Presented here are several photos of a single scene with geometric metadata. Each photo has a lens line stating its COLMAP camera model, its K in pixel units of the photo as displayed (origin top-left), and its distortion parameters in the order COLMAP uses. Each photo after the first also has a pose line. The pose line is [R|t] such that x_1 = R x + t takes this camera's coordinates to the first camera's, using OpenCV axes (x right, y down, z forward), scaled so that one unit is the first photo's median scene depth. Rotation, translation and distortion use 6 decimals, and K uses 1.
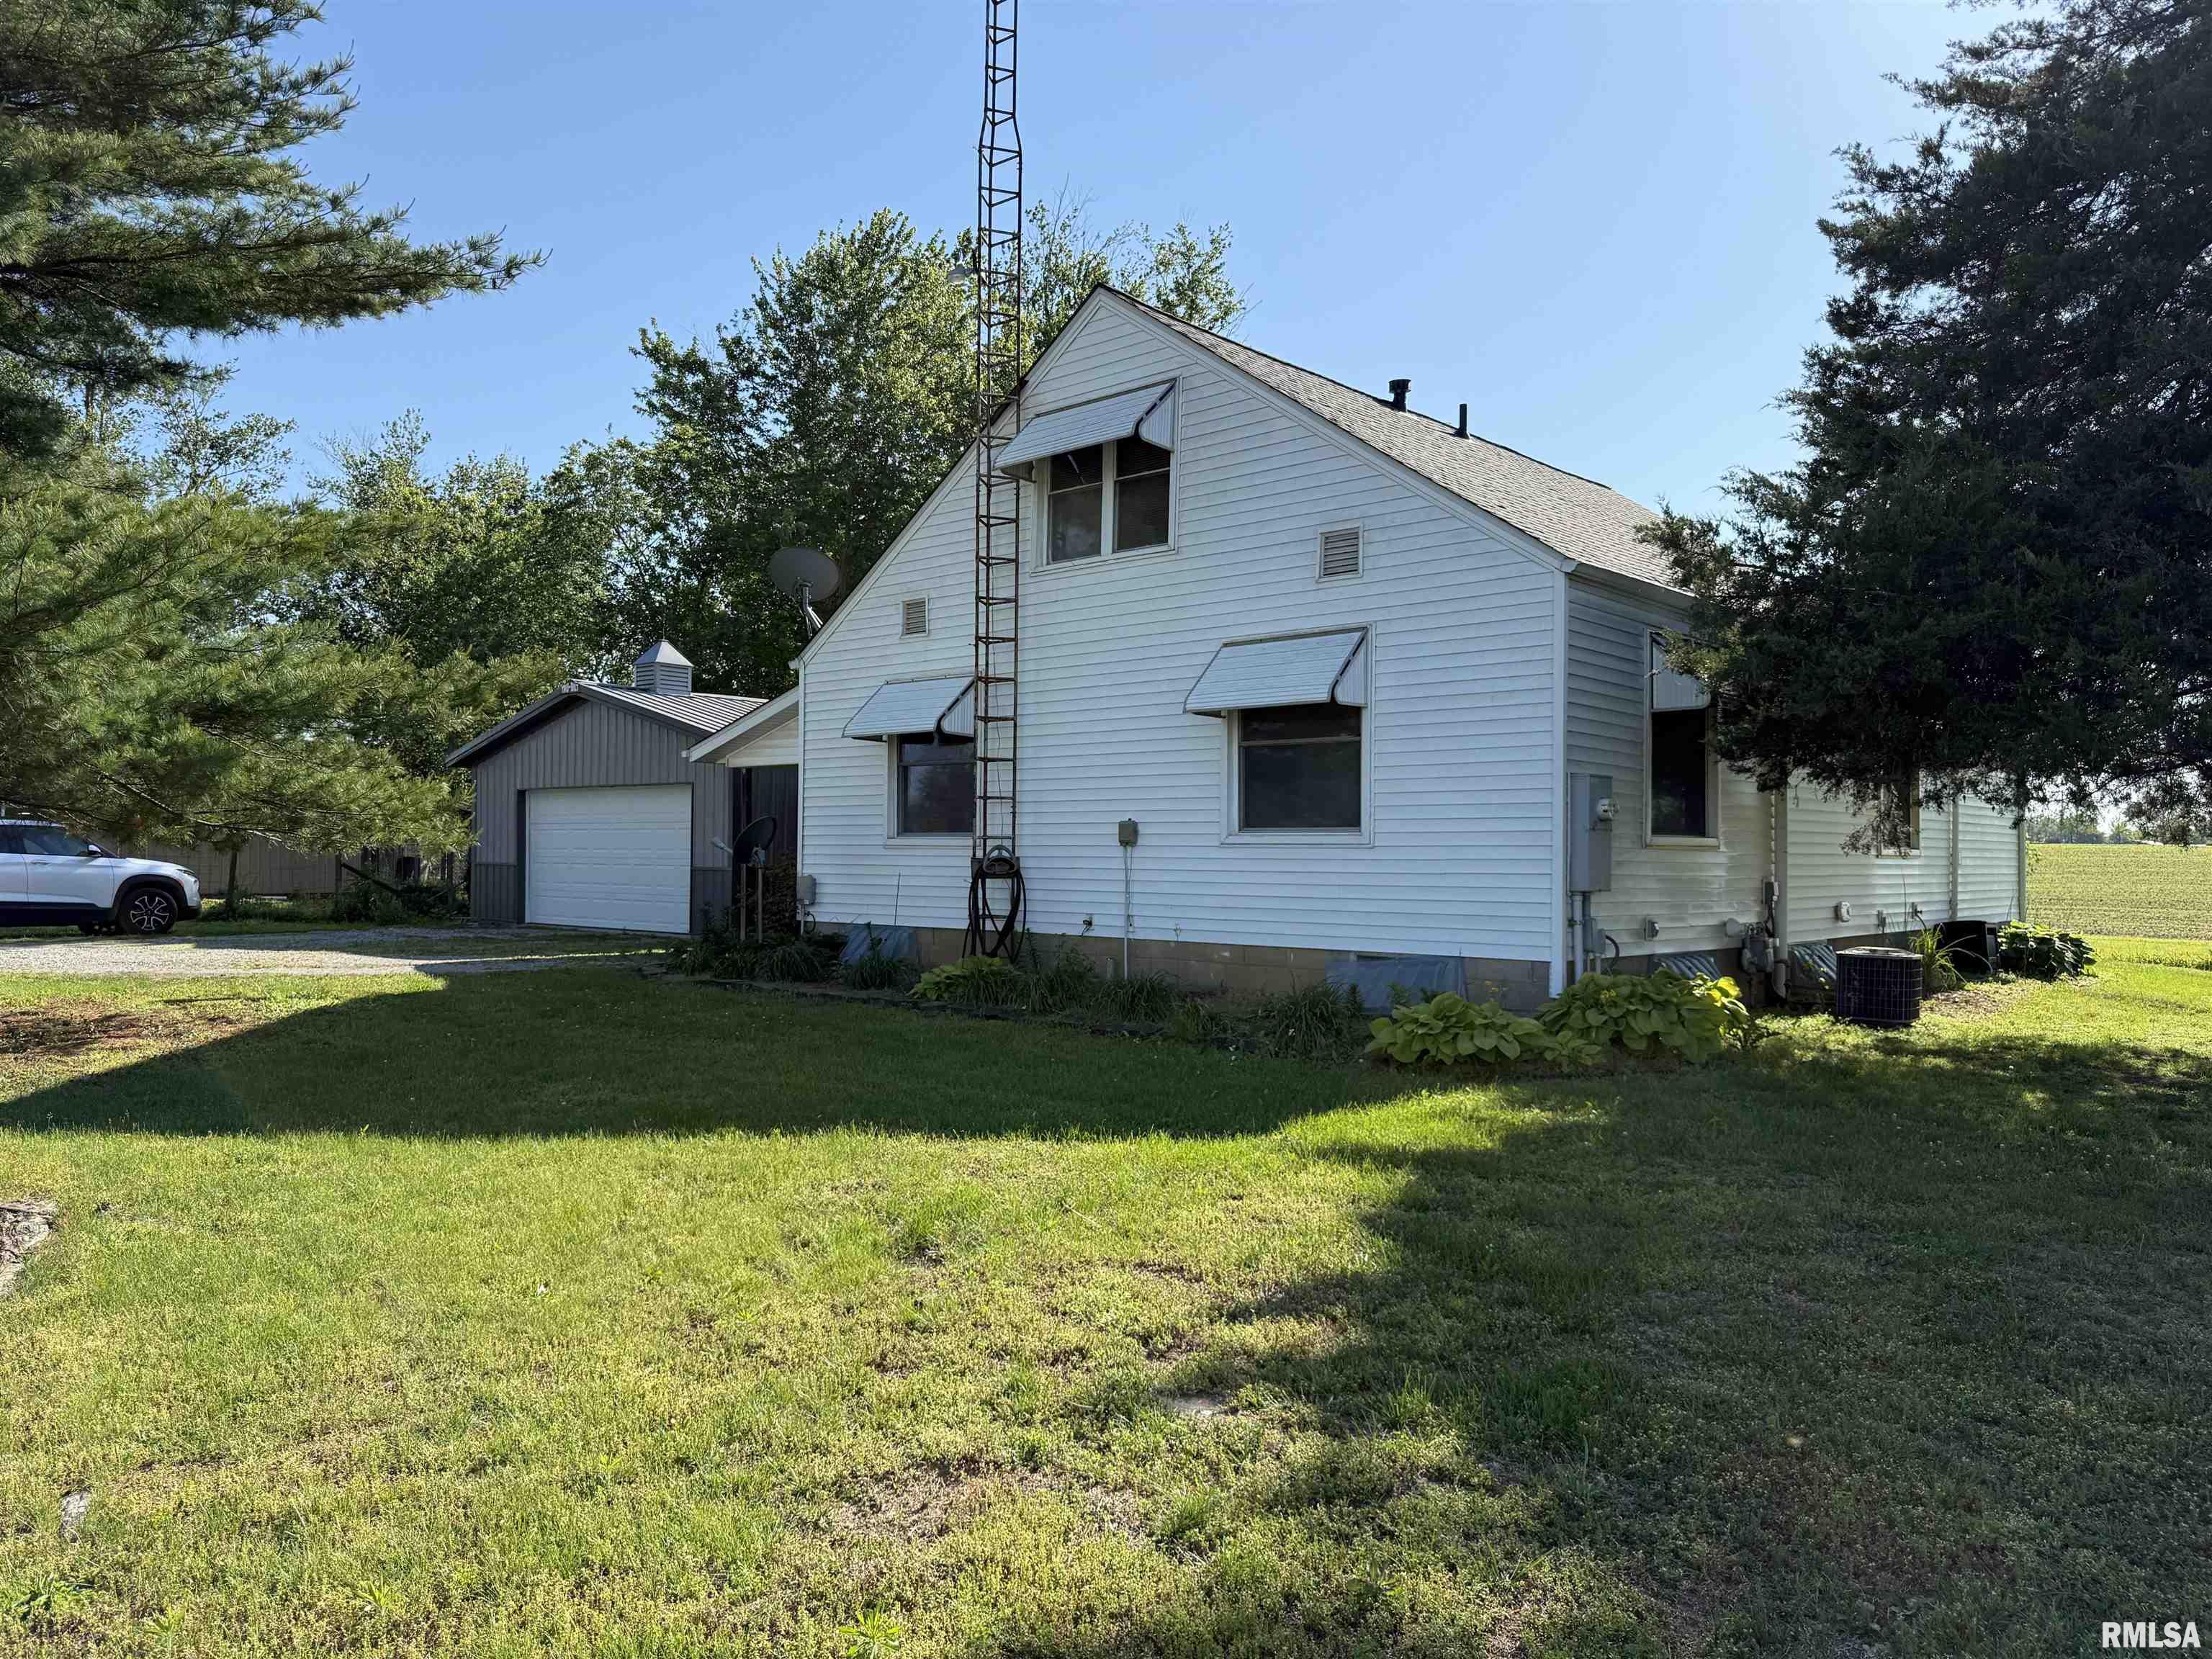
lens RADIAL K [[1545.1, 0, 1101.6], [0, 1545.1, 837.8], [0, 0, 1]] dist [0.066344, -0.030668]
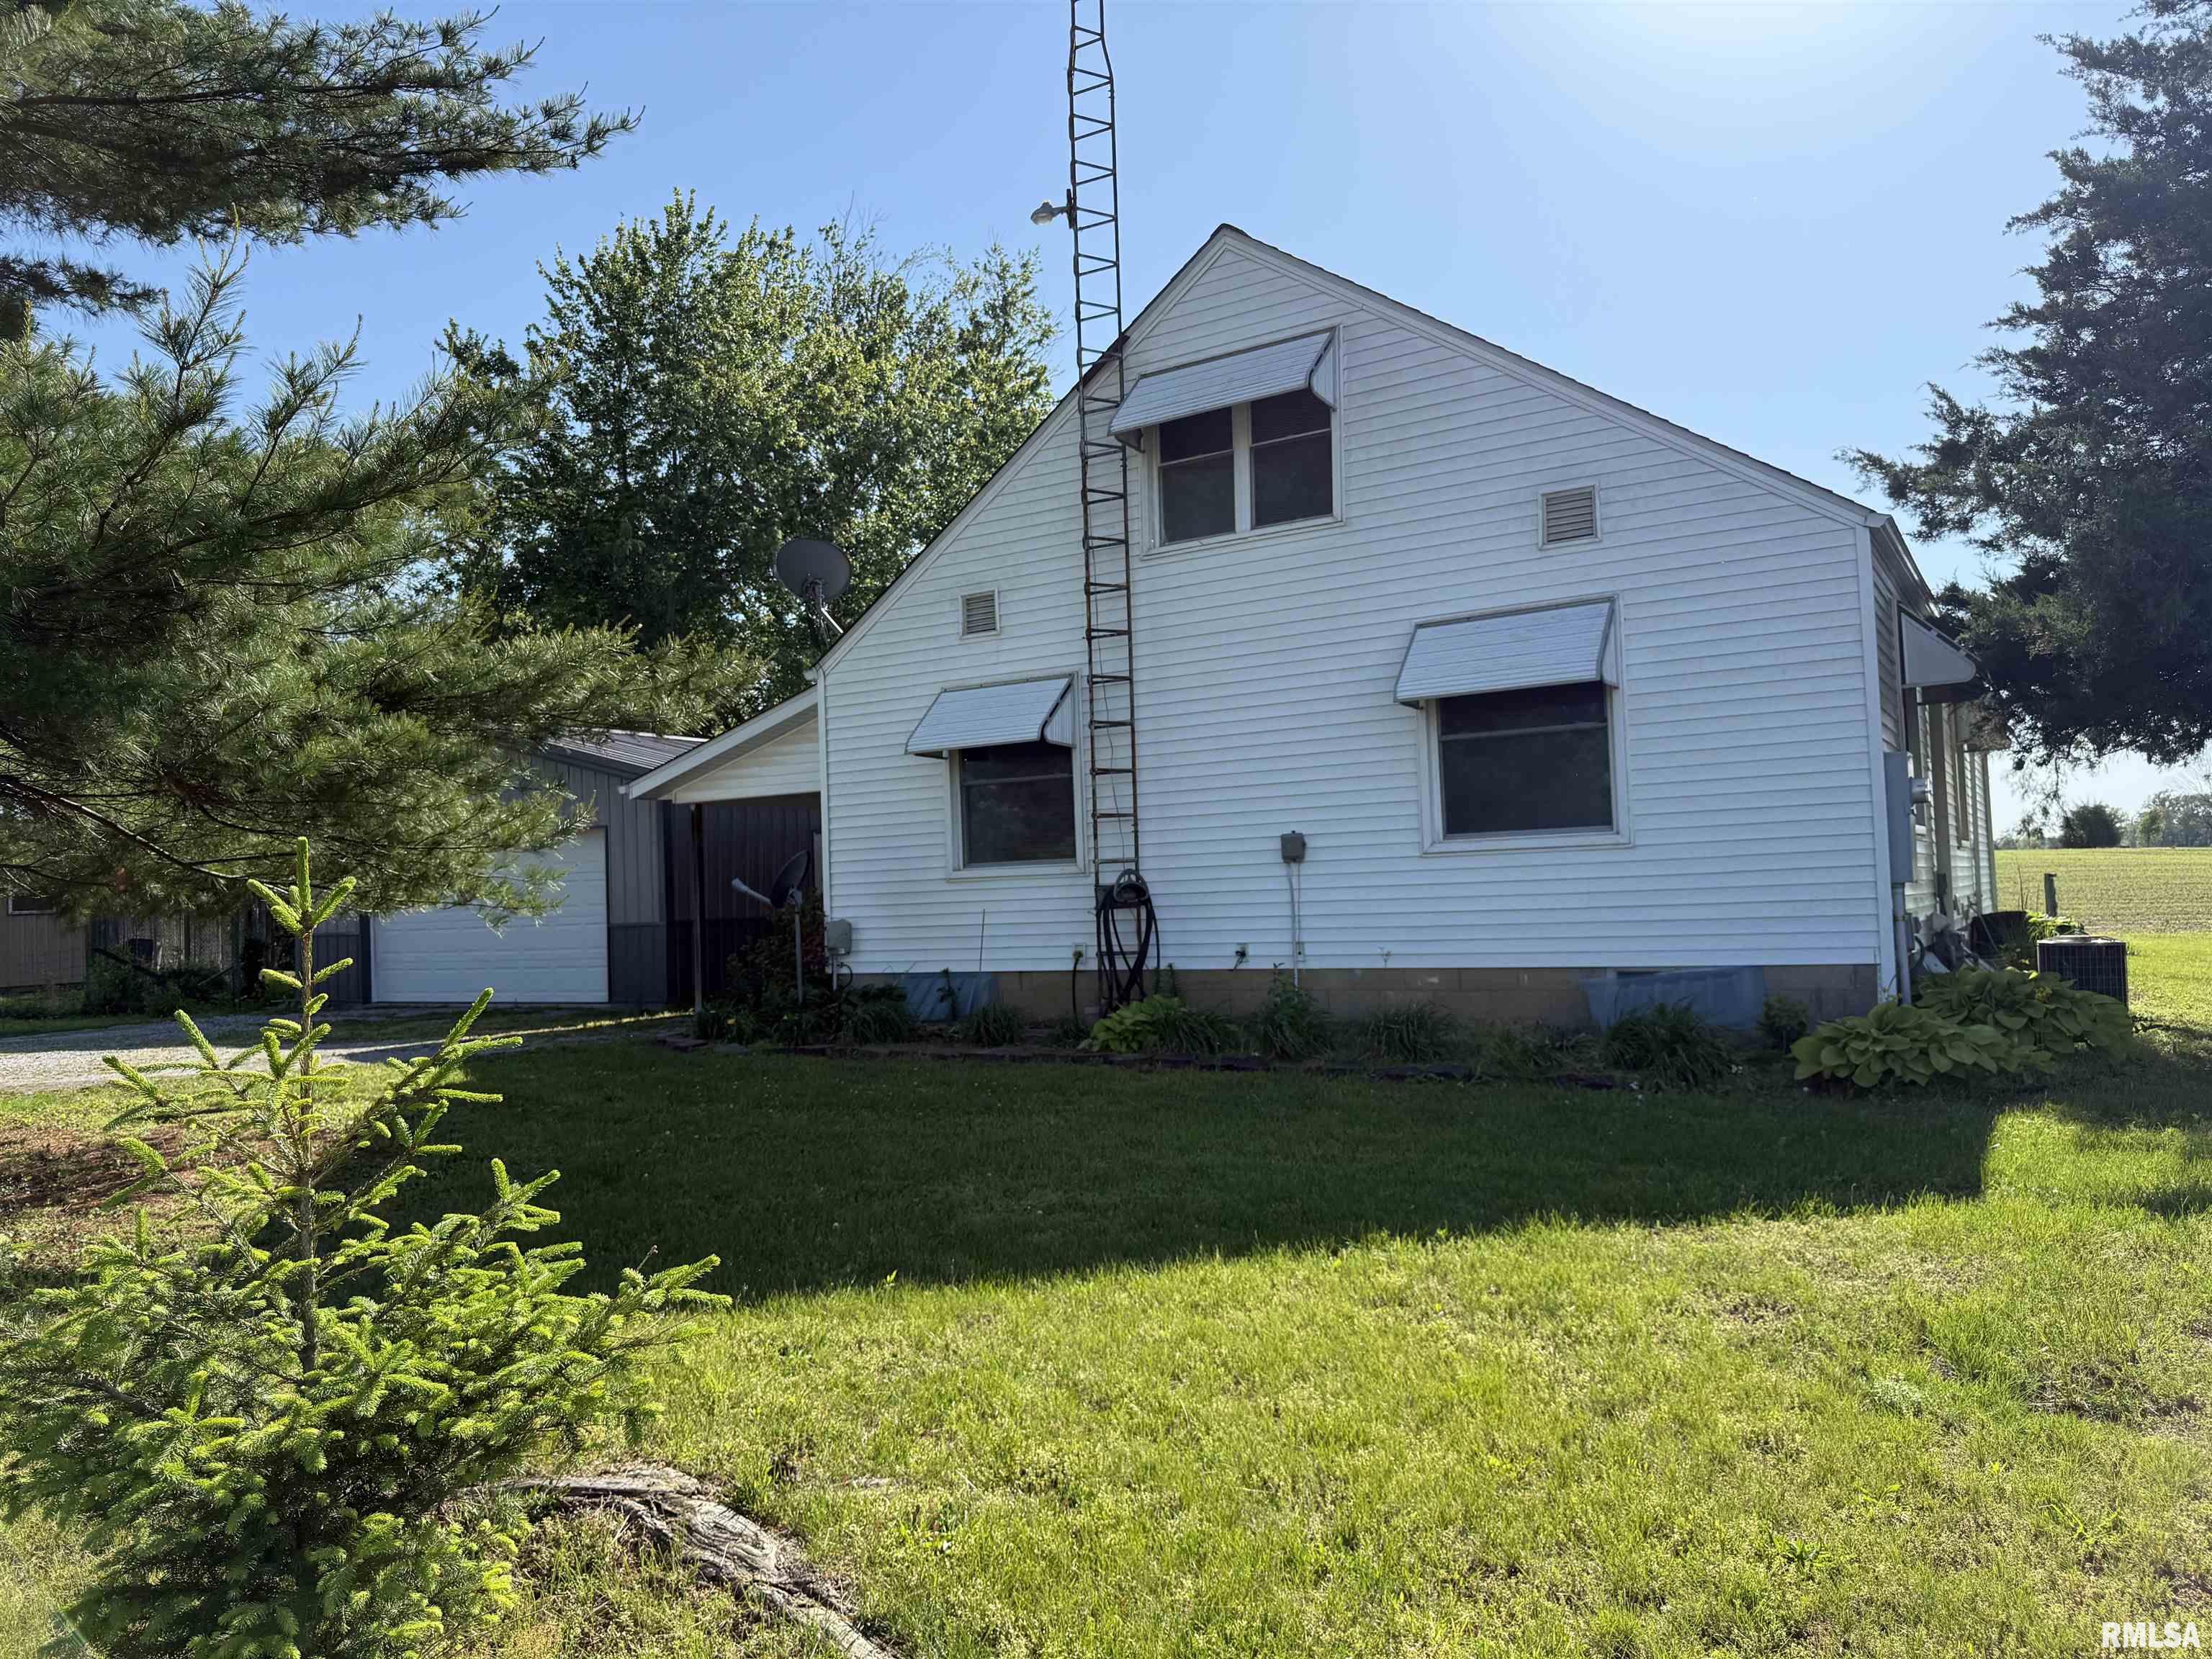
lens RADIAL K [[1545.1, 0, 1104.7], [0, 1545.1, 835.7], [0, 0, 1]] dist [0.066344, -0.030668]
pose [[0.981835, -0.039086, 0.185667, -0.234875], [0.044896, 0.998622, -0.027193, 0.008822], [-0.184348, 0.035034, 0.982236, 0.154567]]
